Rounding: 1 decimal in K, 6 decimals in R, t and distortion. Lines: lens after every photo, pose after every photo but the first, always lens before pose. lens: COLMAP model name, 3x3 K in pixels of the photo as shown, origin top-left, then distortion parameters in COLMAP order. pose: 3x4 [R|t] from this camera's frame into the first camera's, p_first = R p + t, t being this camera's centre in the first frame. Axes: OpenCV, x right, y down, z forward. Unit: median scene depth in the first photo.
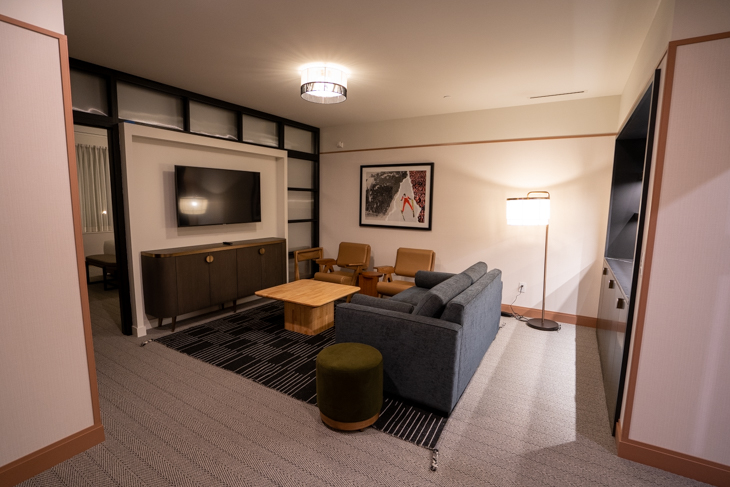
lens RADIAL K [[336.9, 0, 363.5], [0, 336.9, 240.5], [0, 0, 1]] dist [-0.066564, 0.030097]
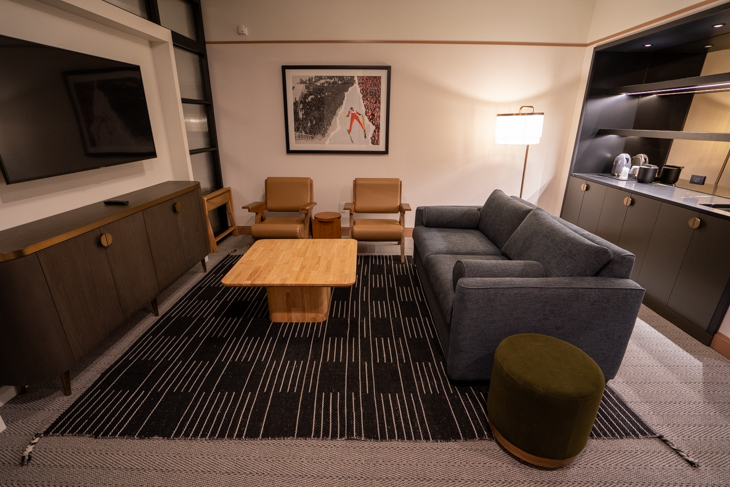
lens RADIAL K [[336.9, 0, 363.5], [0, 336.9, 240.5], [0, 0, 1]] dist [-0.066564, 0.030097]
pose [[0.868274, -0.176191, 0.463743, -0.270634], [0.063881, 0.966732, 0.247687, -0.032905], [-0.491955, -0.185436, 0.850643, 0.287839]]
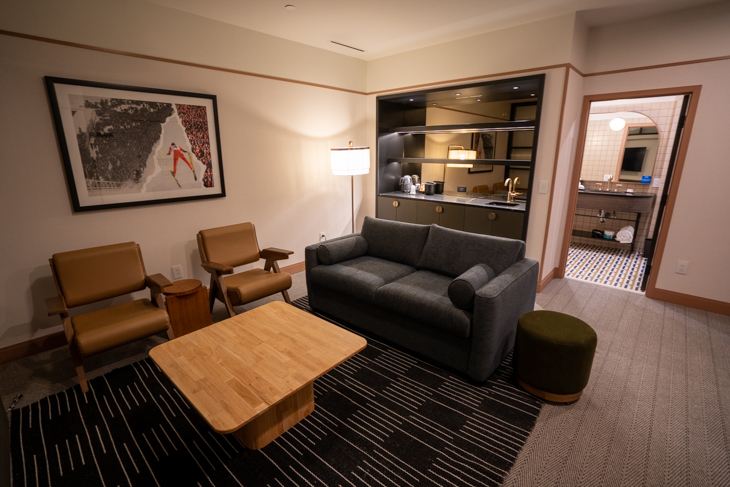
lens RADIAL K [[336.9, 0, 363.5], [0, 336.9, 240.5], [0, 0, 1]] dist [-0.066564, 0.030097]
pose [[0.209440, -0.264704, 0.941311, -0.416574], [0.119858, 0.962352, 0.243953, -0.076400], [-0.970448, 0.061730, 0.233282, 0.561082]]
